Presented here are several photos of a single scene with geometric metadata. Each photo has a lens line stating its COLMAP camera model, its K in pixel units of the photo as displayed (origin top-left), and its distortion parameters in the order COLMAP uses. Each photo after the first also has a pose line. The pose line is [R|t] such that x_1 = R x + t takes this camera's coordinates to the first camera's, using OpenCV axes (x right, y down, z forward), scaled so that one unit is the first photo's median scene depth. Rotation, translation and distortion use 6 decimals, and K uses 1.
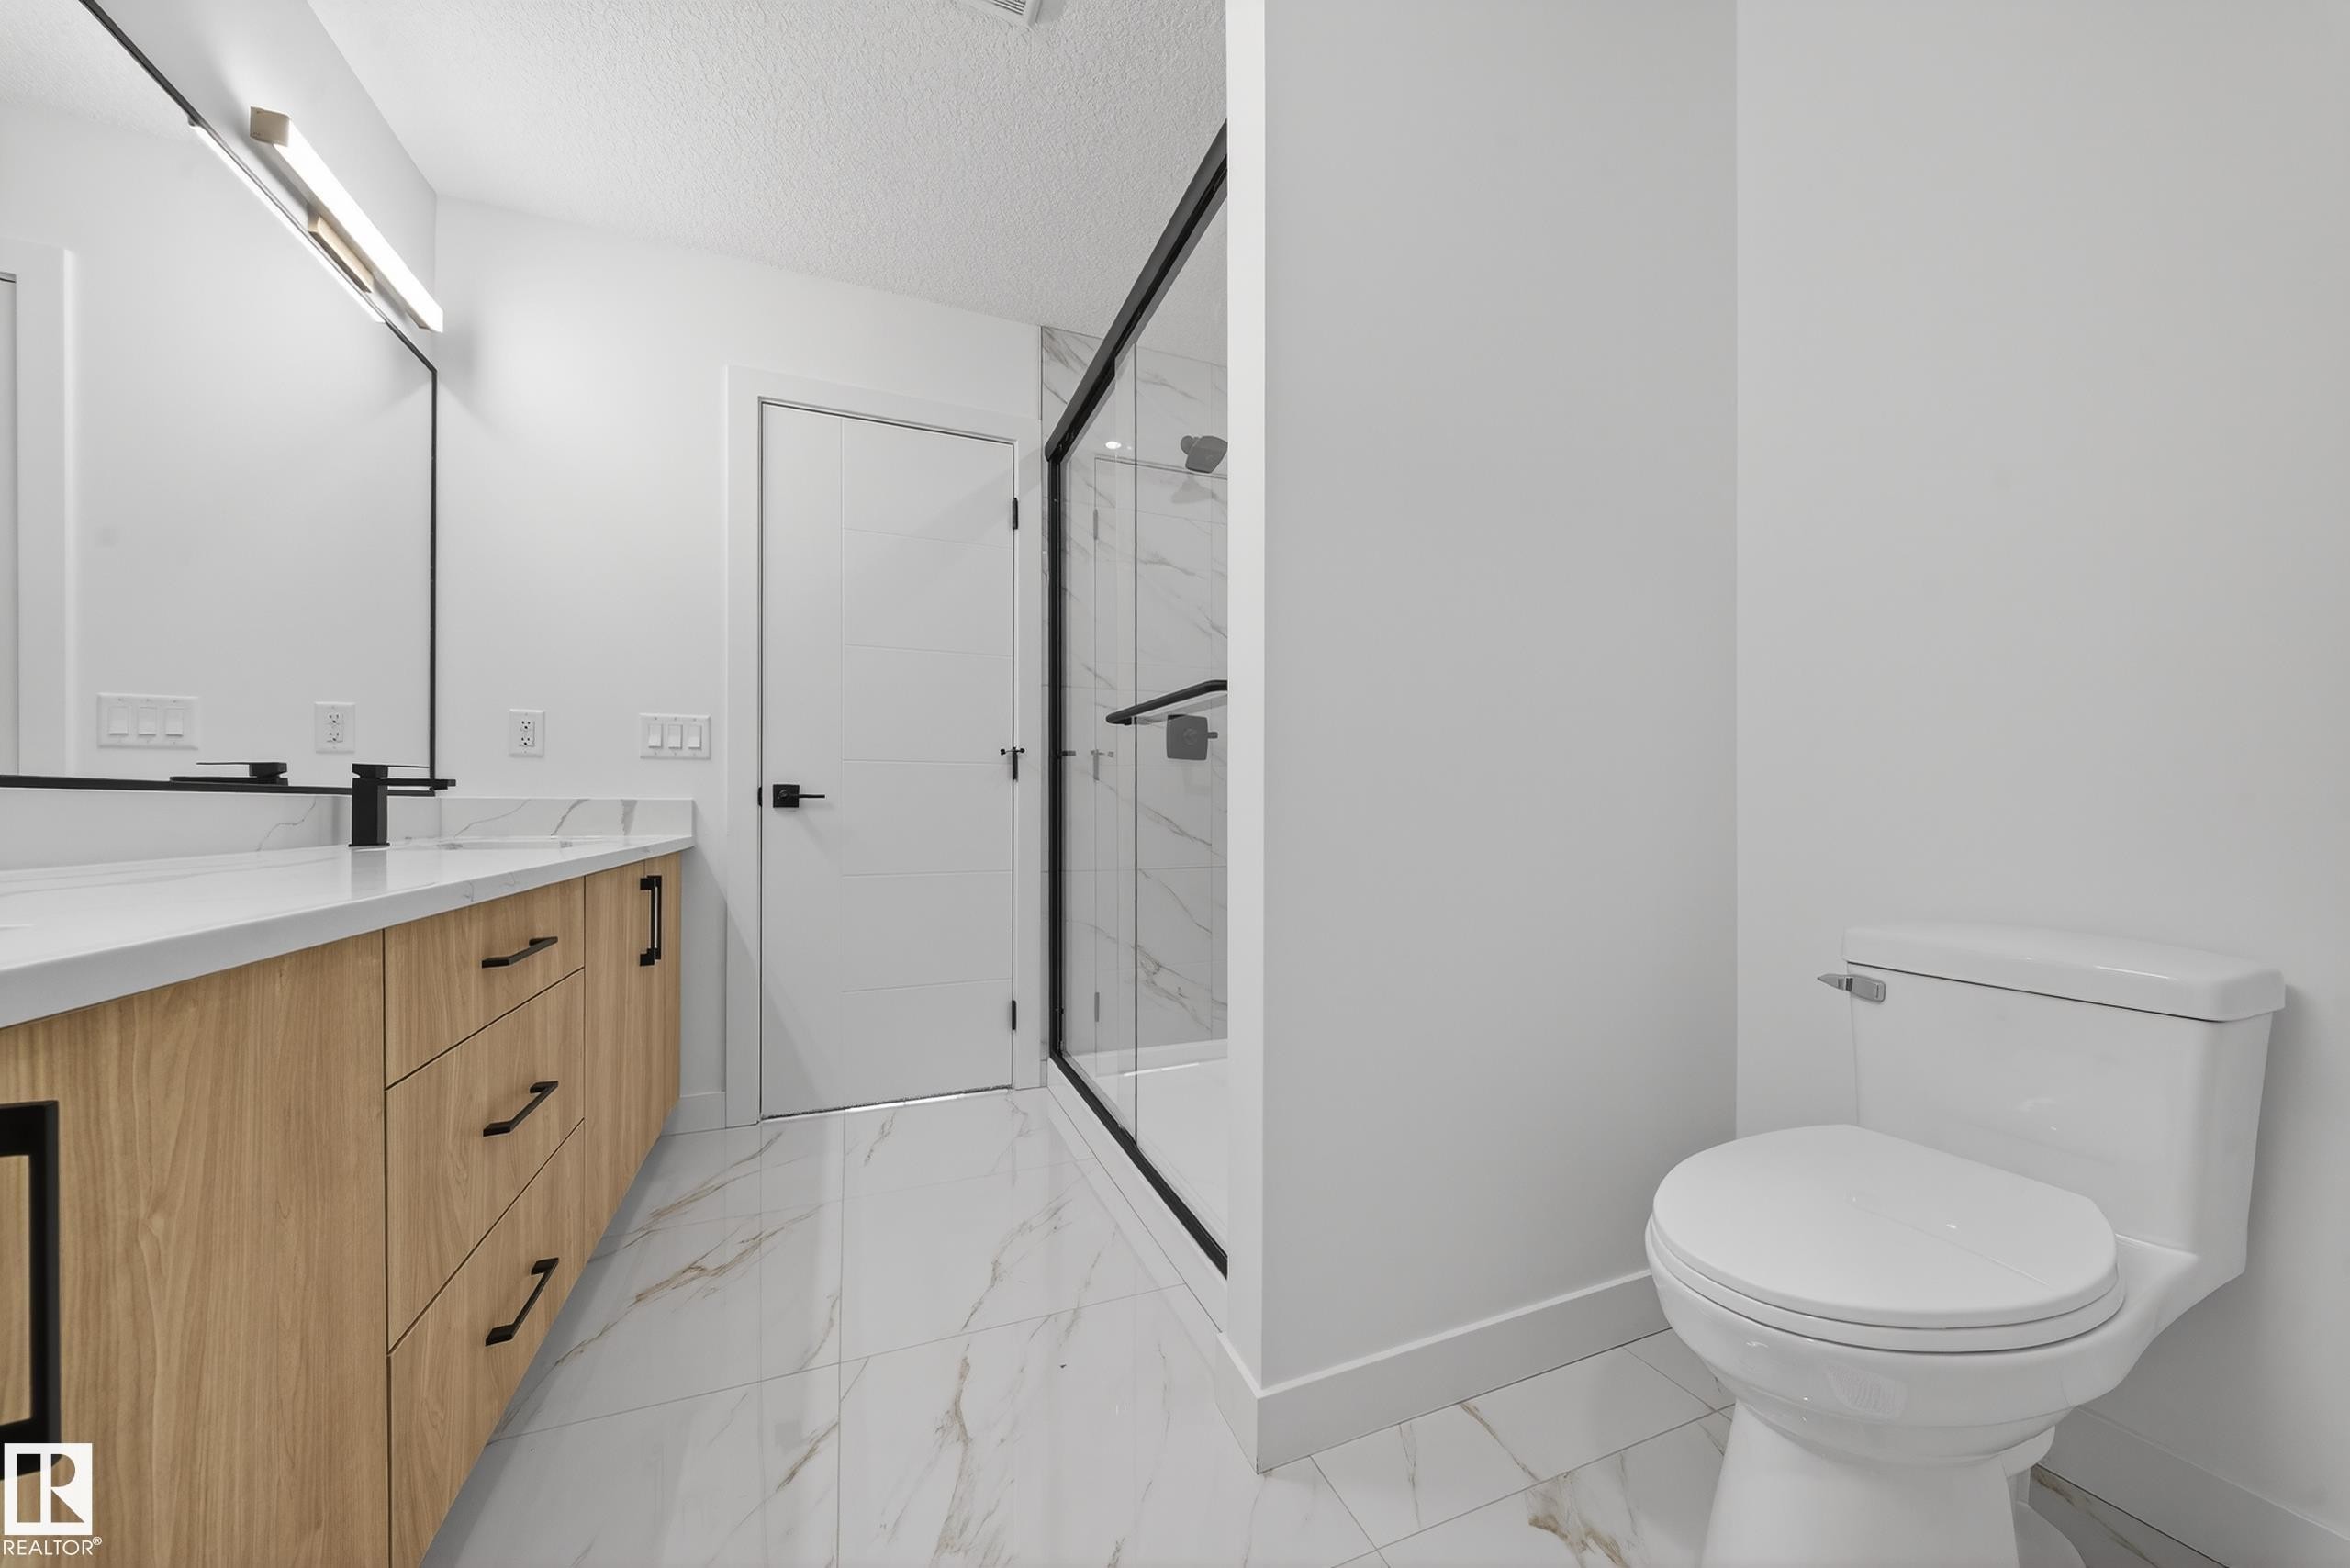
lens RADIAL K [[819.4, 0, 1179.3], [0, 819.4, 788.6], [0, 0, 1]] dist [0.001982, -0.000232]
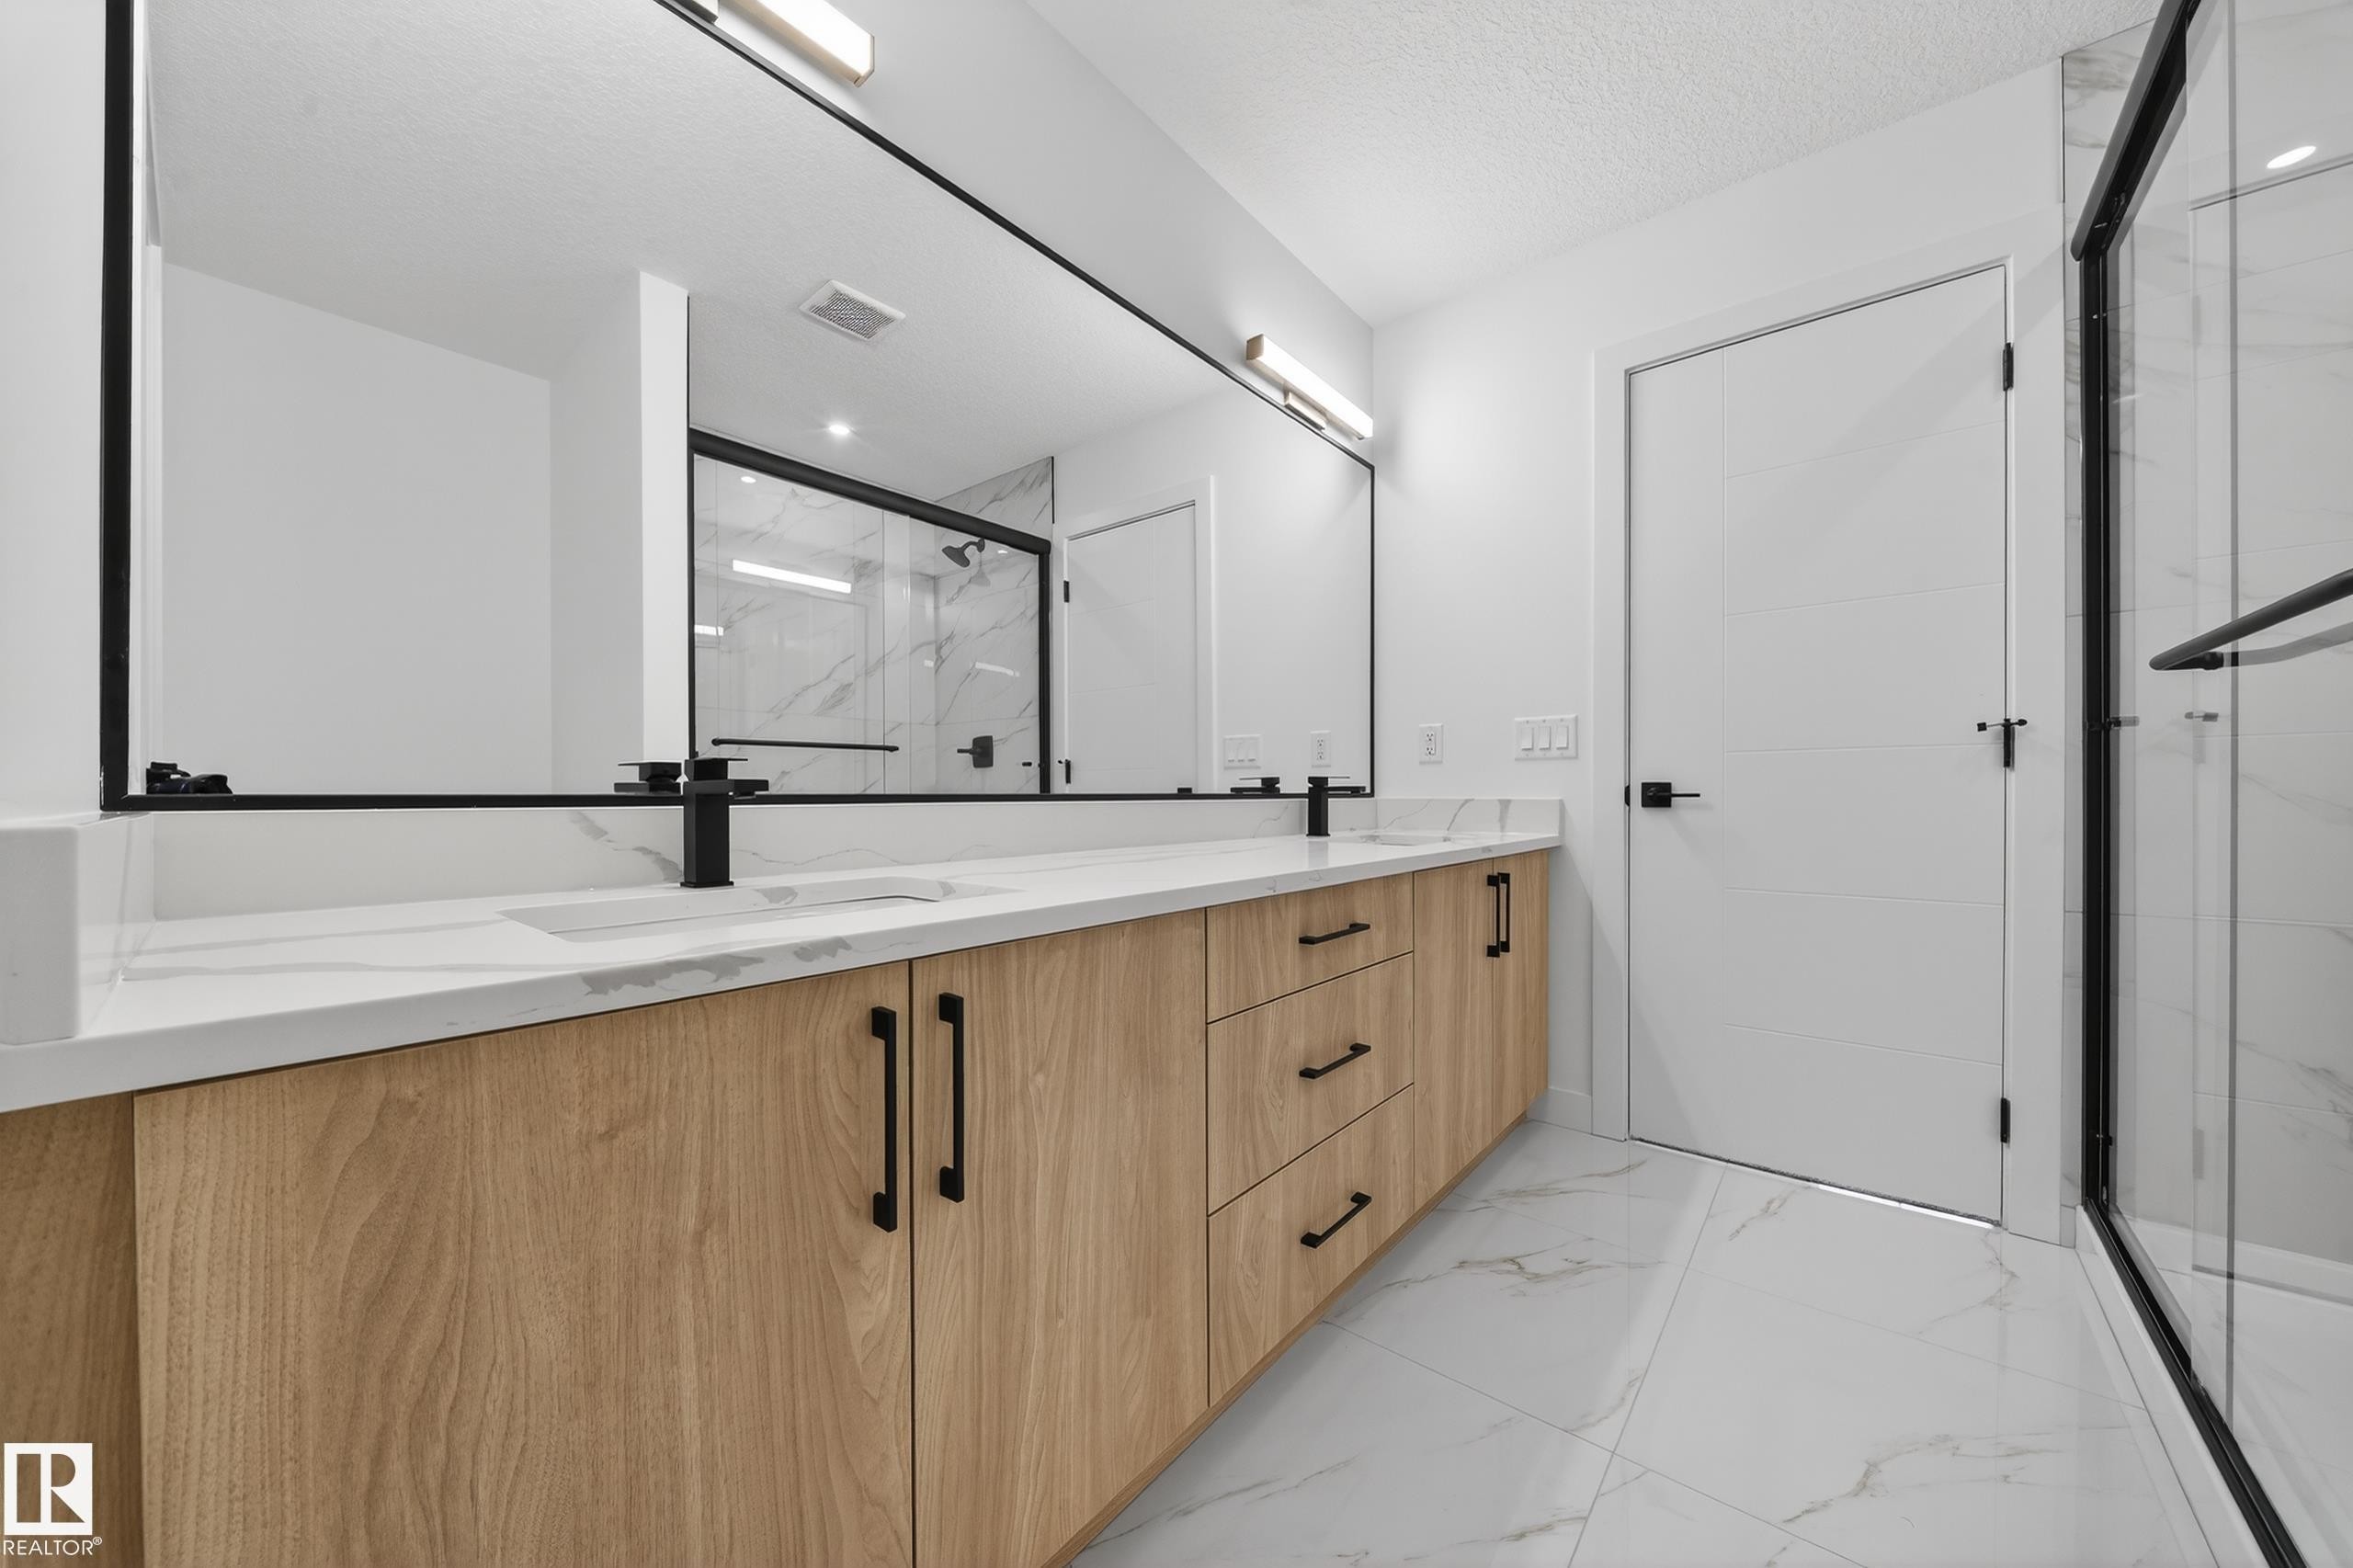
lens RADIAL K [[820.5, 0, 1180.8], [0, 820.5, 788.6], [0, 0, 1]] dist [0.001982, -0.000232]
pose [[0.479282, -0.010120, -0.877602, 0.108793], [0.022398, 0.999749, 0.000703, -0.015545], [0.877375, -0.019994, 0.479389, 0.147355]]
